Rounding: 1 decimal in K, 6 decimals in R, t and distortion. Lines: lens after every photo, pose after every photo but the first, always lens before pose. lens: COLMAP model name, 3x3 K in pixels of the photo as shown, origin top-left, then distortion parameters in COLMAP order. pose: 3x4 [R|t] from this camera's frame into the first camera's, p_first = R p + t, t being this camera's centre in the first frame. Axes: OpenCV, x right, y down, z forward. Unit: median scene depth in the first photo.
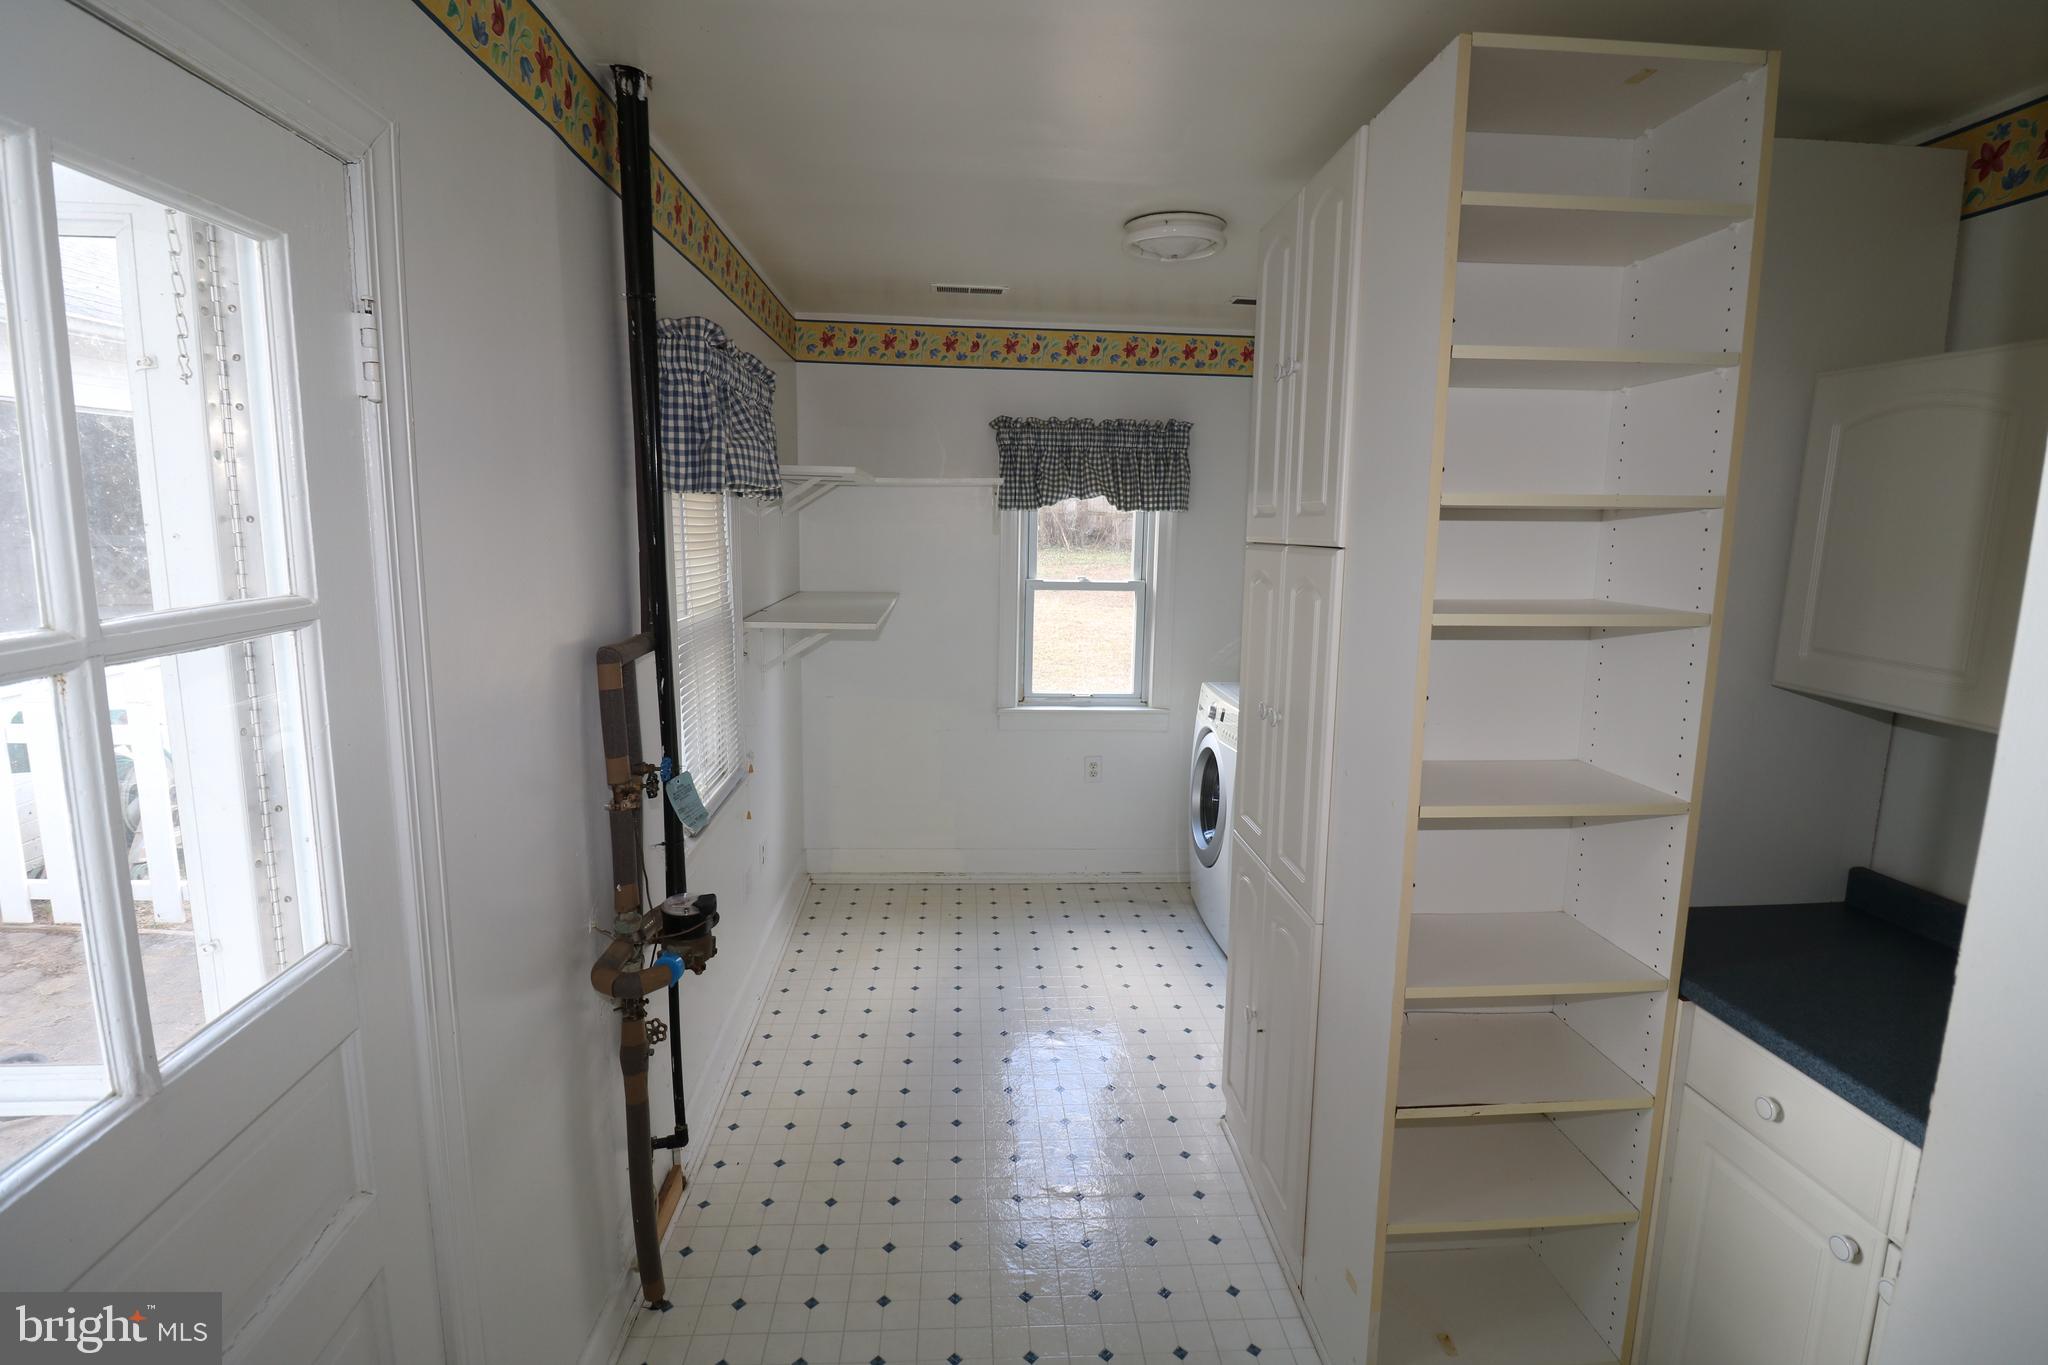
lens RADIAL K [[961.6, 0, 1021.9], [0, 961.6, 673.2], [0, 0, 1]] dist [-0.009491, -0.005425]
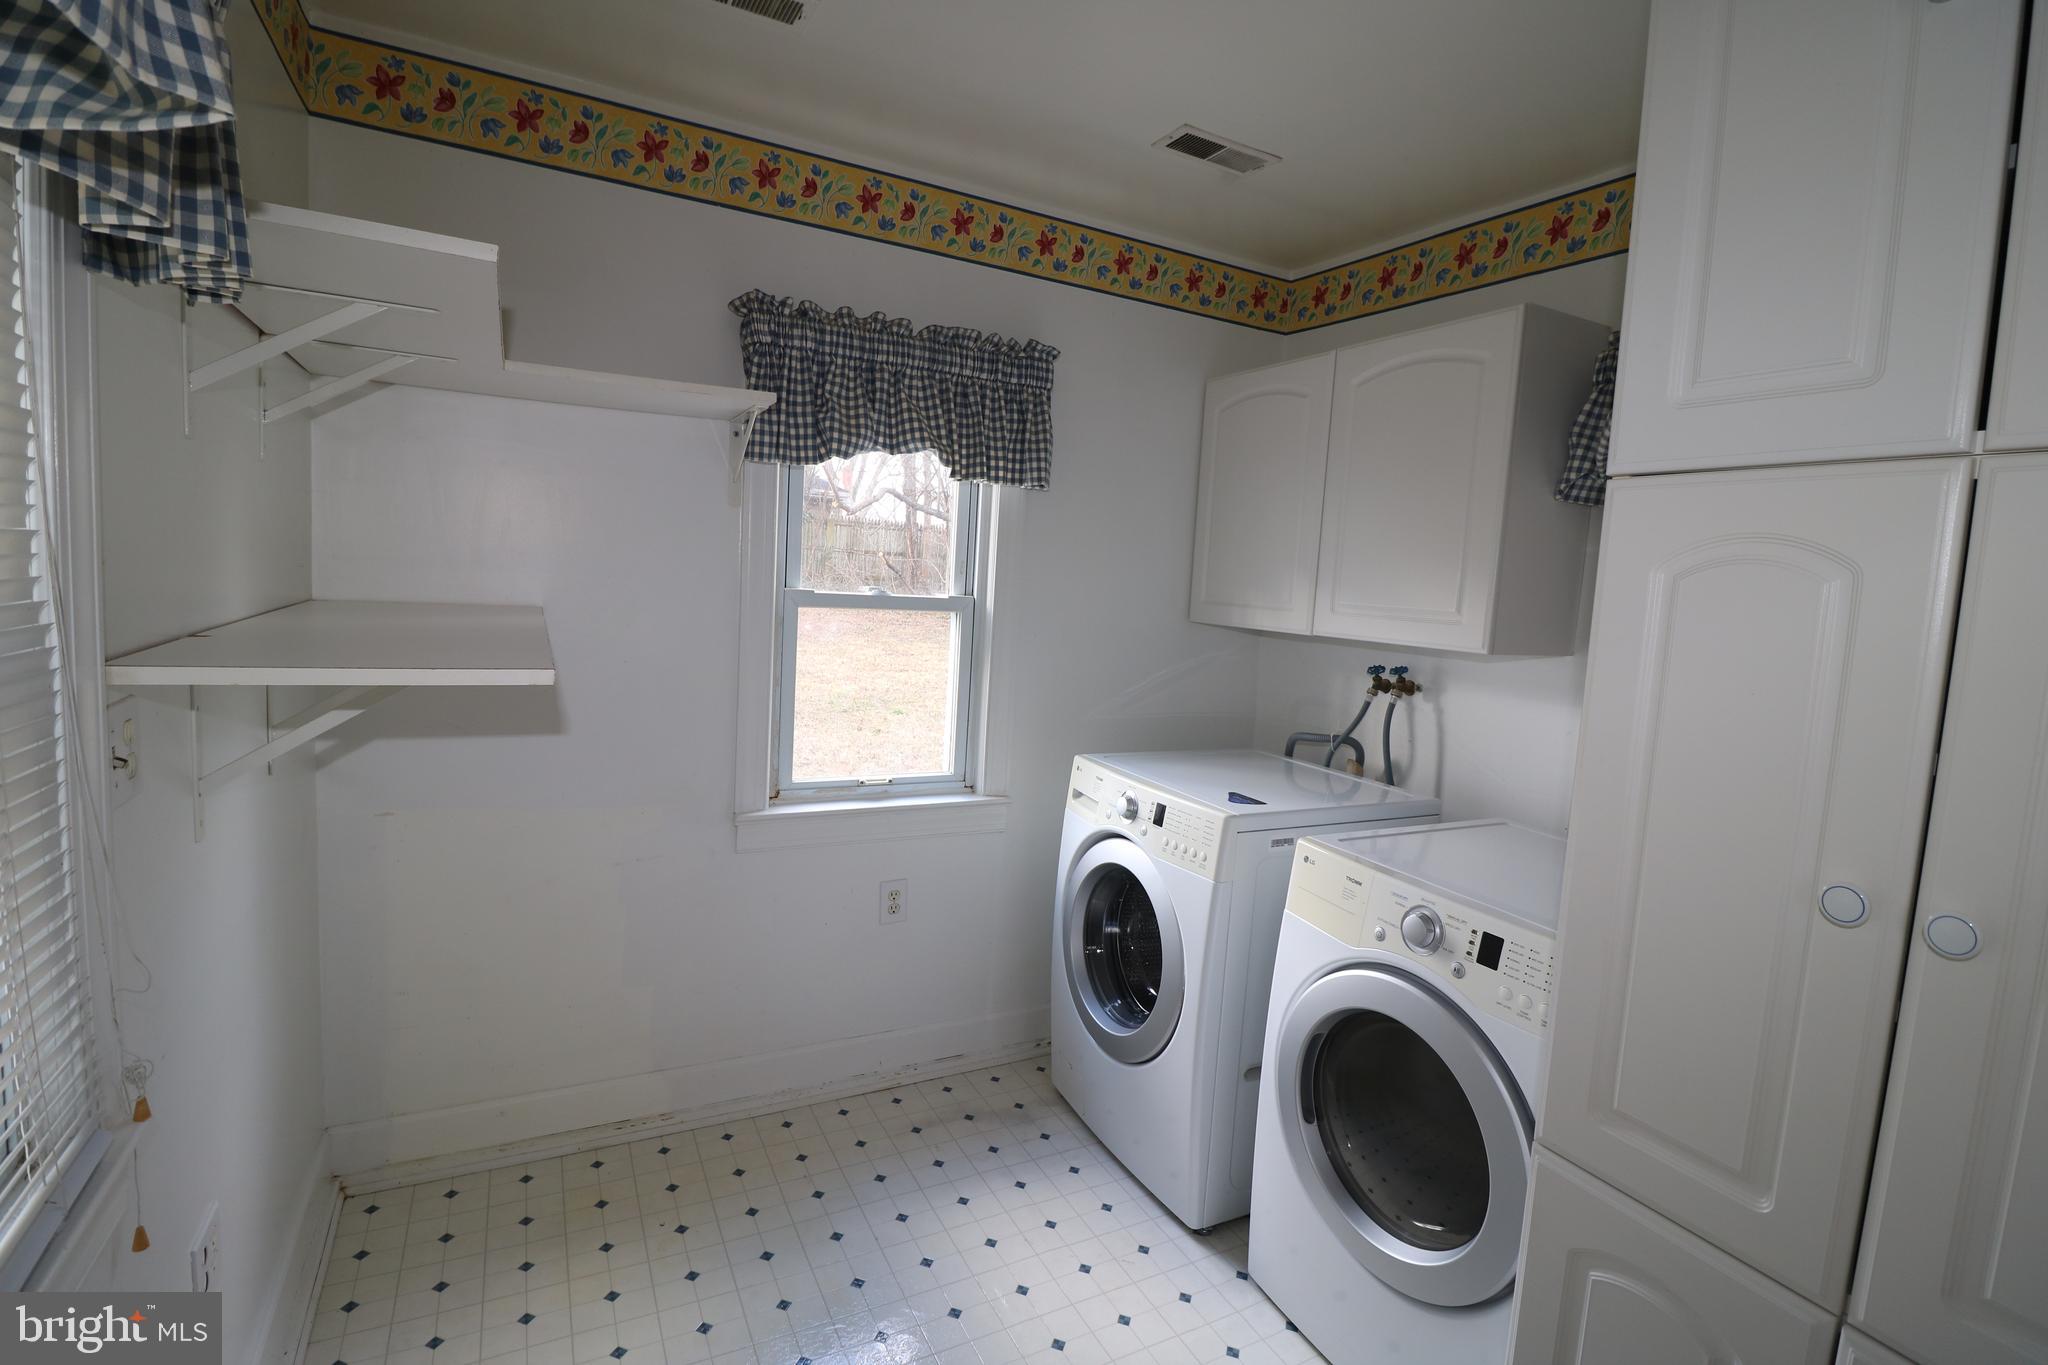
lens RADIAL K [[961.6, 0, 1034.4], [0, 961.6, 672.2], [0, 0, 1]] dist [-0.009491, -0.005425]
pose [[0.911464, -0.007126, 0.411318, -0.102420], [0.023161, 0.999153, -0.034014, -0.024970], [-0.410727, 0.040529, 0.910857, 0.434157]]
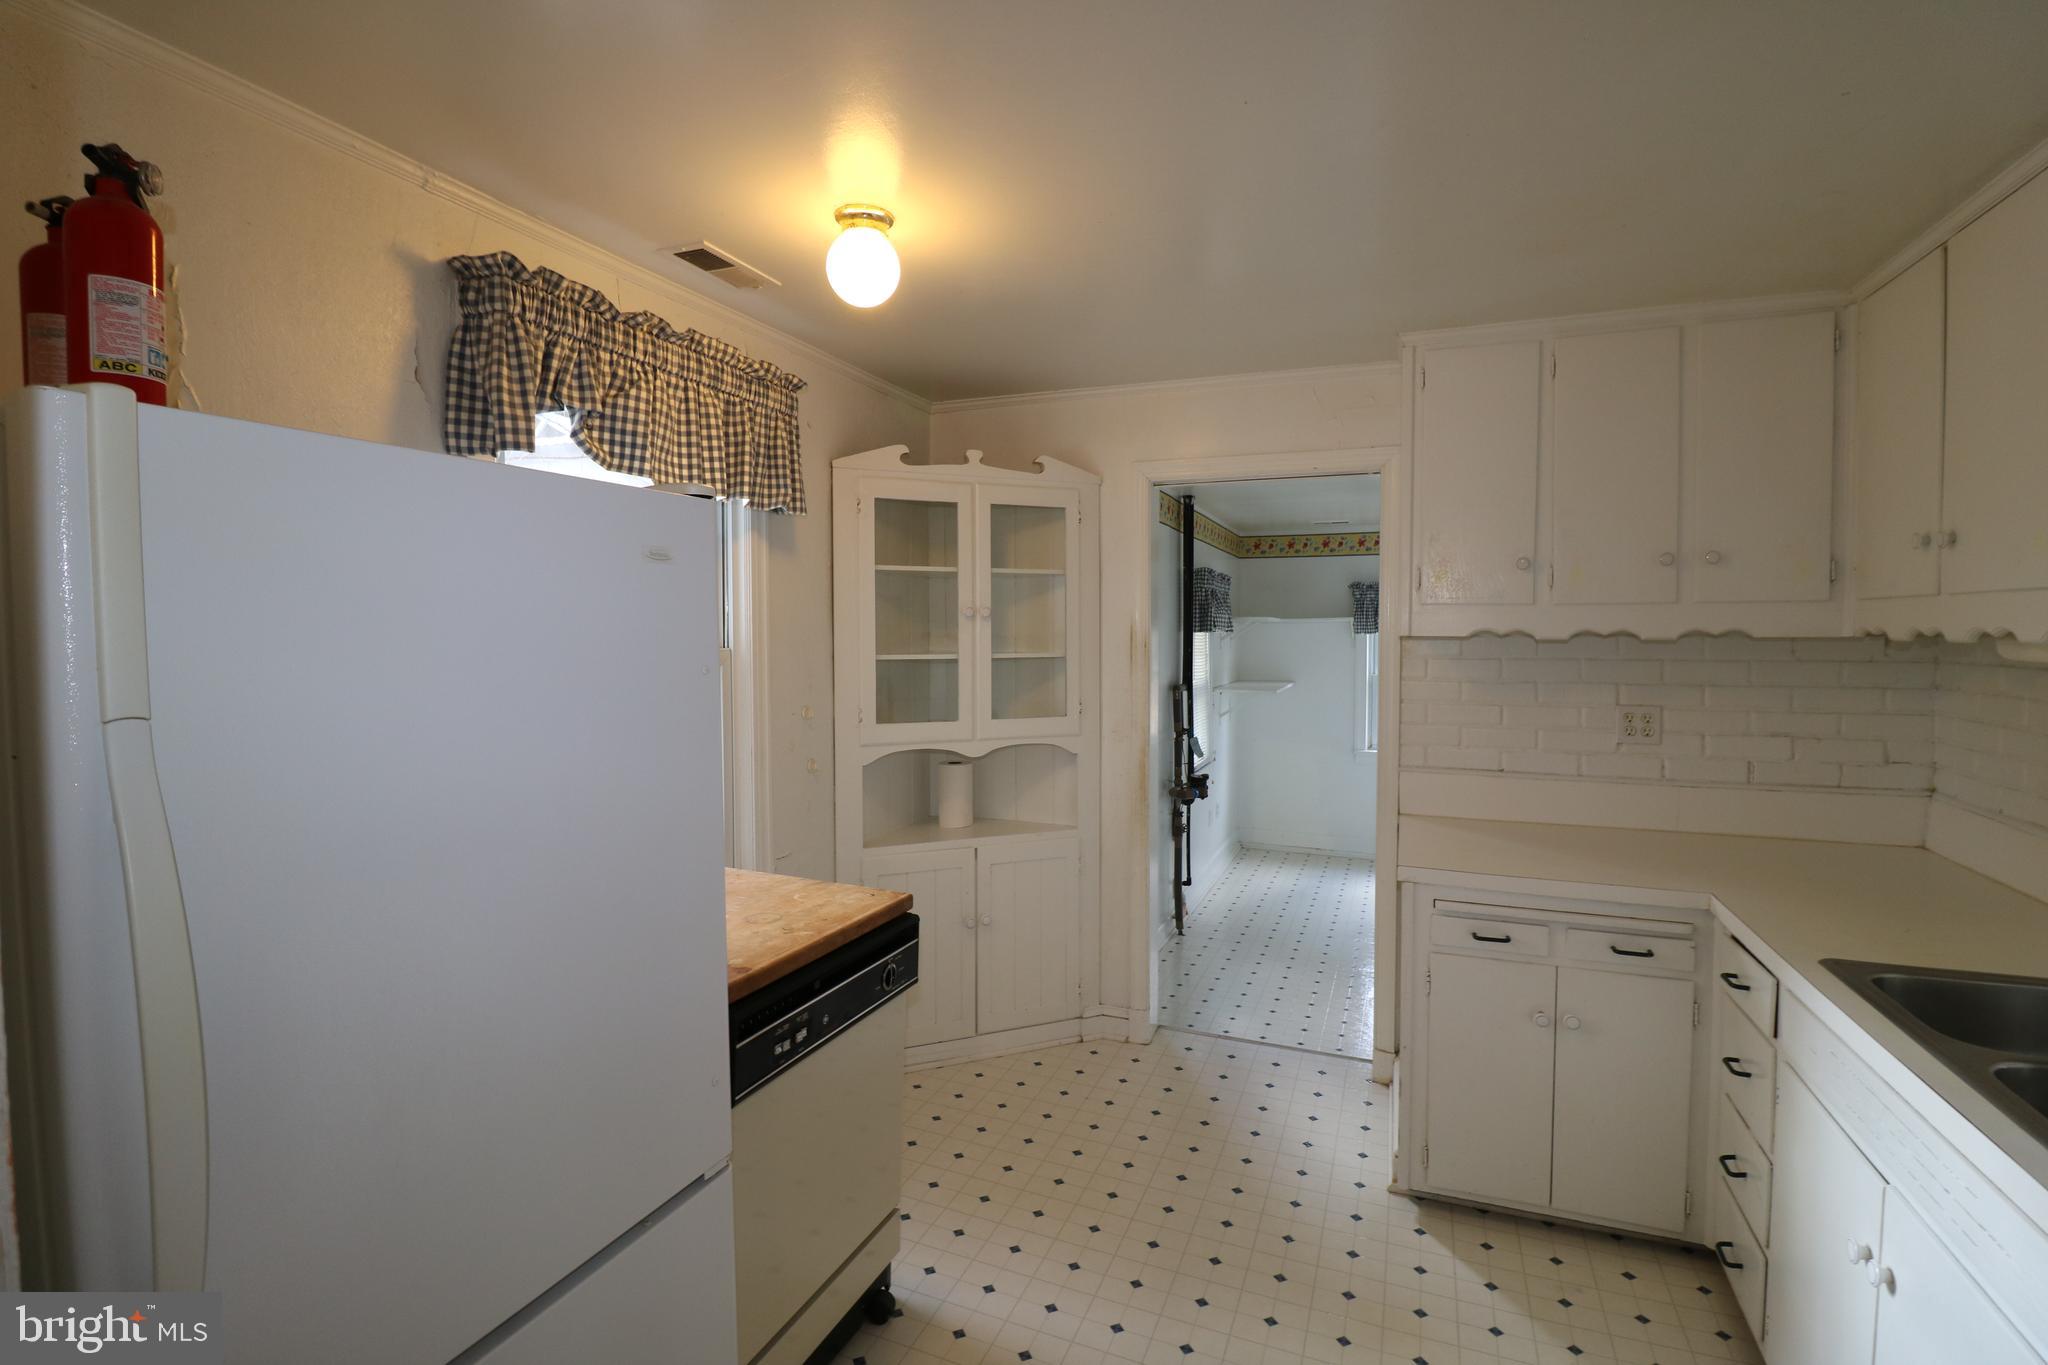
lens RADIAL K [[961.6, 0, 1022.7], [0, 961.6, 683.1], [0, 0, 1]] dist [-0.009491, -0.005425]
pose [[0.902223, 0.001358, -0.431268, 0.193462], [-0.050484, 0.993453, -0.102486, 0.135201], [0.428306, 0.114237, 0.896384, -0.850199]]
